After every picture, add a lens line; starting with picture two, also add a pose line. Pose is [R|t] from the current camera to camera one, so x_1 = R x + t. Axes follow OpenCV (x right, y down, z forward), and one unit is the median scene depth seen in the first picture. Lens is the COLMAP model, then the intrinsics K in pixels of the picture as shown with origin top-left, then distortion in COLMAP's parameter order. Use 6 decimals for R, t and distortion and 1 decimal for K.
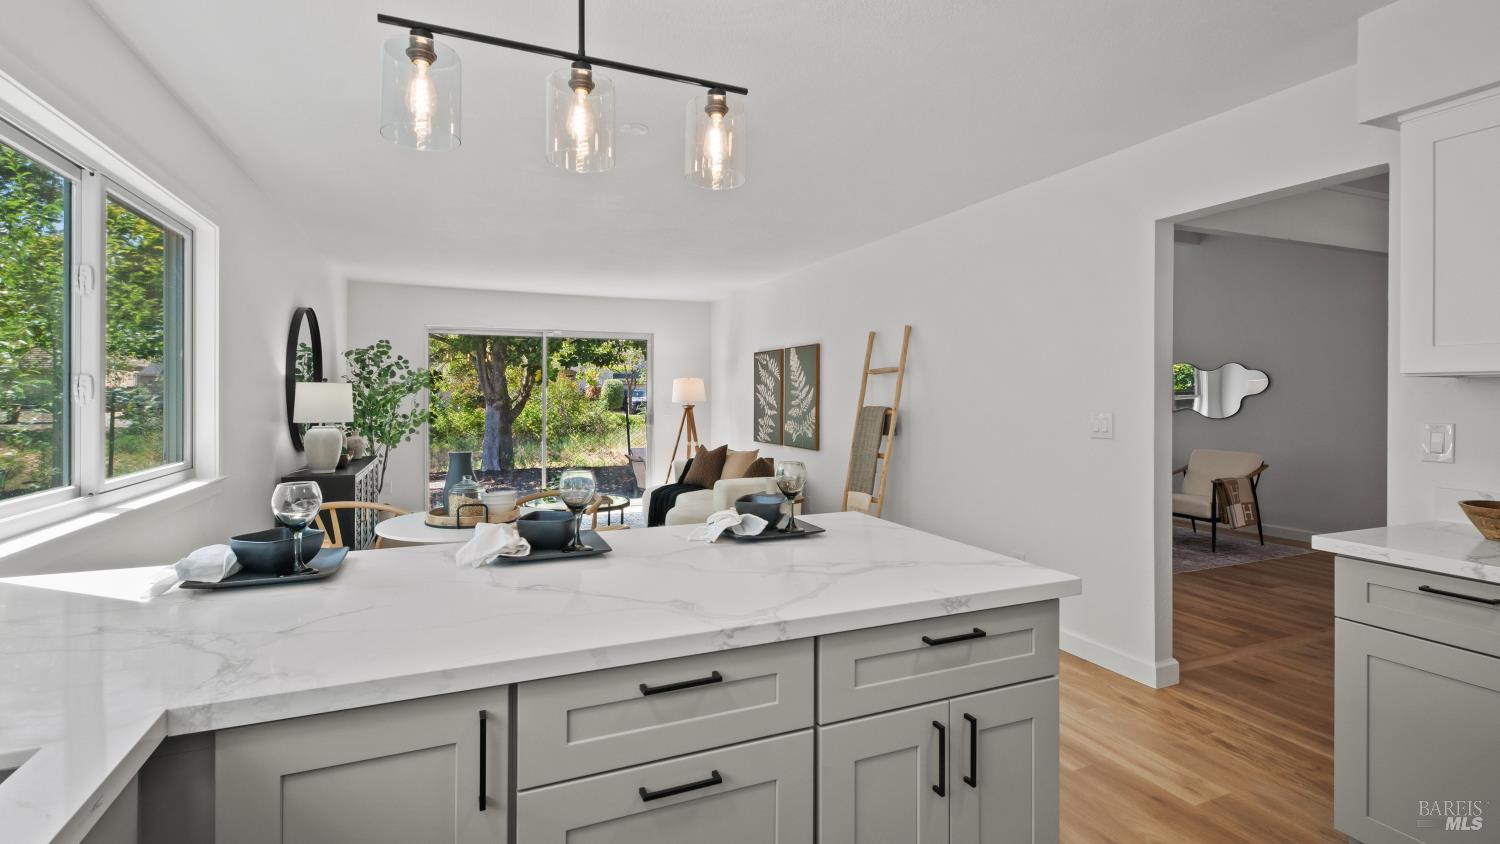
lens RADIAL K [[684.2, 0, 752.0], [0, 684.2, 395.3], [0, 0, 1]] dist [0.014820, -0.004029]
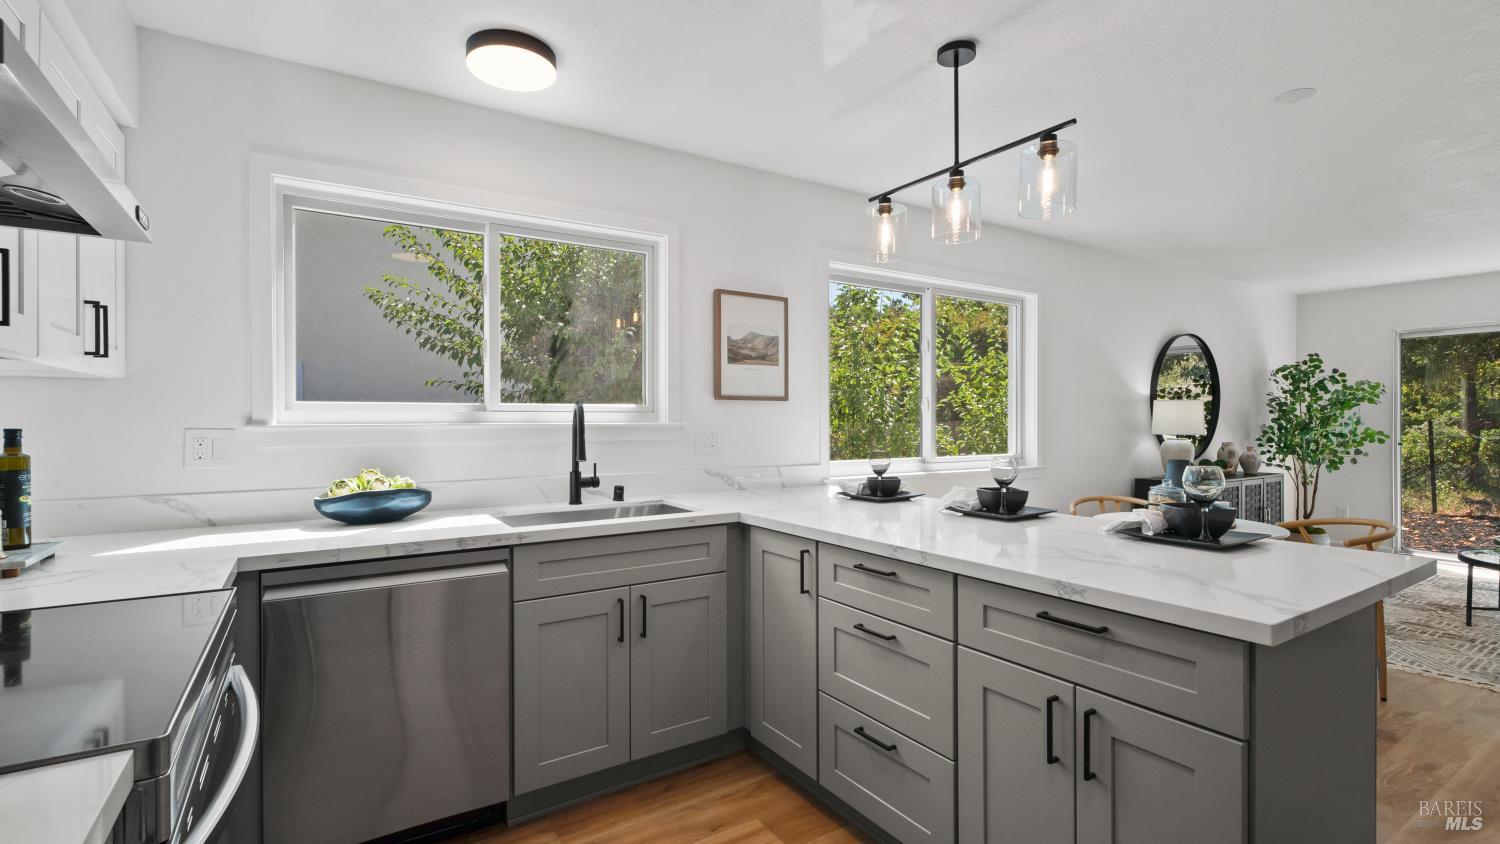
lens RADIAL K [[684.2, 0, 750.0], [0, 684.2, 426.0], [0, 0, 1]] dist [0.014820, -0.004029]
pose [[0.166457, 0.005253, -0.986035, 0.263747], [0.002436, 0.999981, 0.005739, 0.011318], [0.986046, -0.003357, 0.166441, 0.077615]]
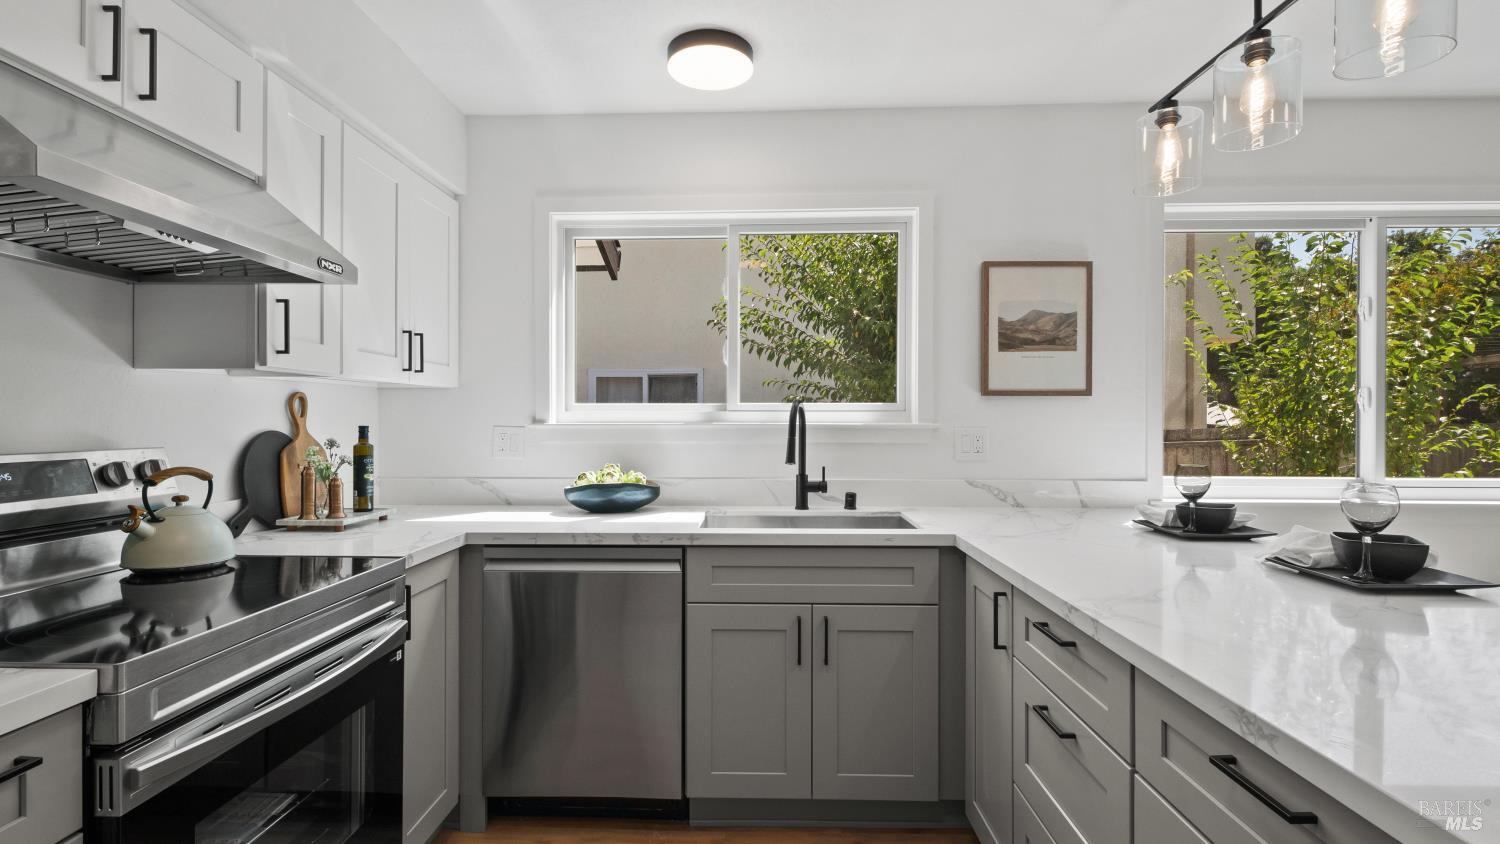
lens RADIAL K [[713.0, 0, 743.0], [0, 713.0, 424.2], [0, 0, 1]] dist [0.009860, -0.002054]
pose [[-0.423018, 0.003843, -0.906113, 0.219585], [-0.001664, 0.999986, 0.005018, 0.010166], [0.906120, 0.003630, -0.423006, 0.185828]]
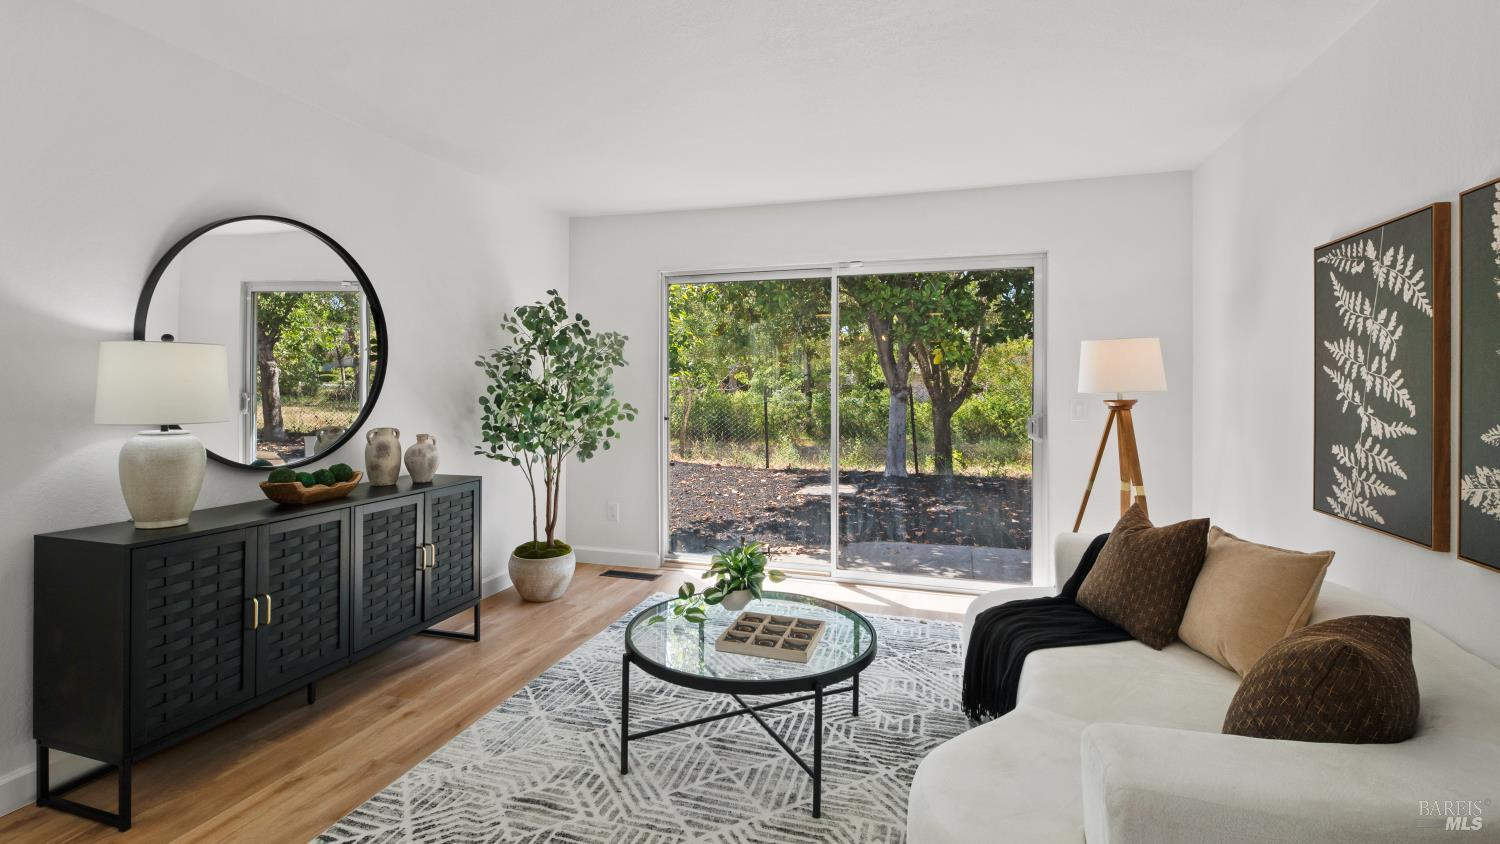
lens RADIAL K [[684.2, 0, 738.7], [0, 684.2, 381.2], [0, 0, 1]] dist [0.014820, -0.004029]
pose [[0.756665, -0.001074, -0.653801, 0.011654], [-0.003227, 0.999980, -0.005378, 0.007048], [0.653794, 0.006179, 0.756647, 0.617108]]
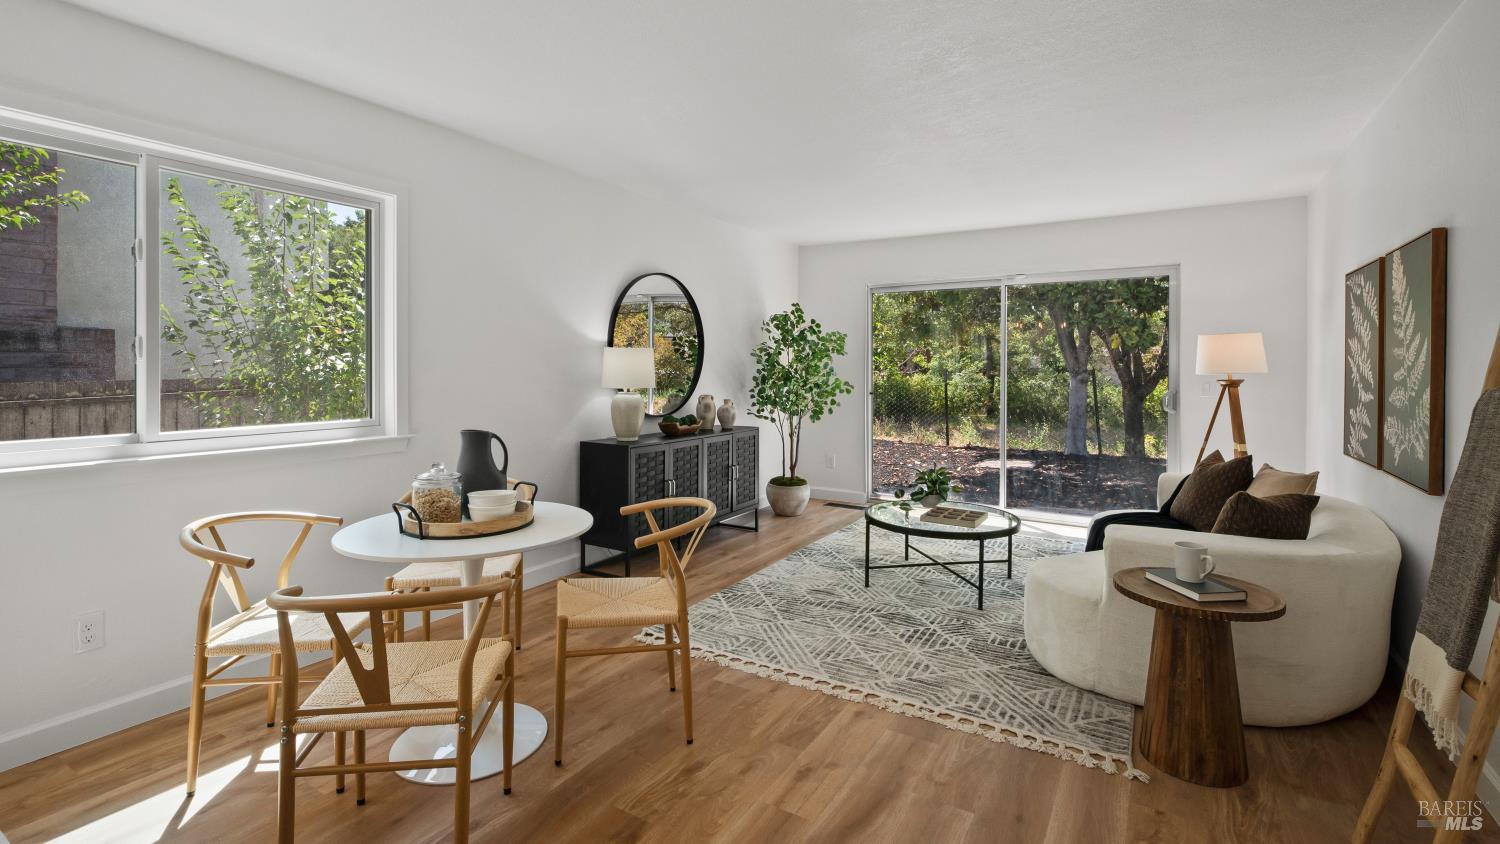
lens RADIAL K [[684.2, 0, 740.6], [0, 684.2, 370.4], [0, 0, 1]] dist [0.014820, -0.004029]
pose [[0.571271, 0.005088, -0.820746, 0.179671], [-0.002245, 0.999987, 0.004636, 0.006187], [0.820758, -0.000806, 0.571275, 0.399318]]
